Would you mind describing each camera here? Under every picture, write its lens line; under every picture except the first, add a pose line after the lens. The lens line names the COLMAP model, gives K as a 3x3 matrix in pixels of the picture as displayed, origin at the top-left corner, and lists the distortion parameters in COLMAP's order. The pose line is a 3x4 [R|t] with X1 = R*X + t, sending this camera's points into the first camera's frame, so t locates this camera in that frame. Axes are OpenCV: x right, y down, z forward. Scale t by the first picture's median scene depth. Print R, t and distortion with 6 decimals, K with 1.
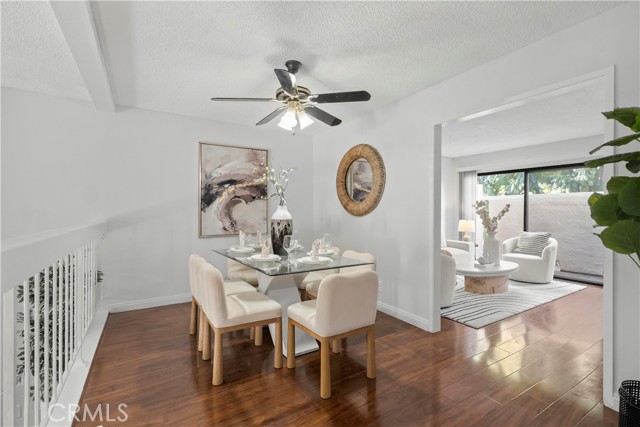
lens RADIAL K [[289.7, 0, 317.2], [0, 289.7, 210.9], [0, 0, 1]] dist [0.002493, 0.000285]
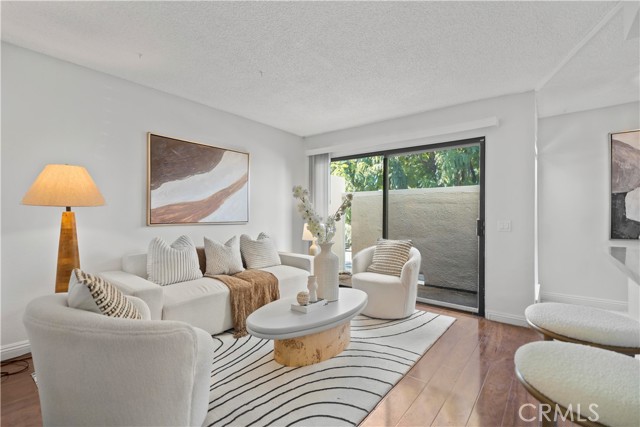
lens RADIAL K [[289.7, 0, 322.1], [0, 289.7, 215.6], [0, 0, 1]] dist [0.002493, 0.000285]
pose [[0.939799, 0.000454, 0.341728, 0.378305], [0.000119, 0.999999, -0.001658, 0.018854], [-0.341728, 0.001599, 0.939797, 0.440578]]
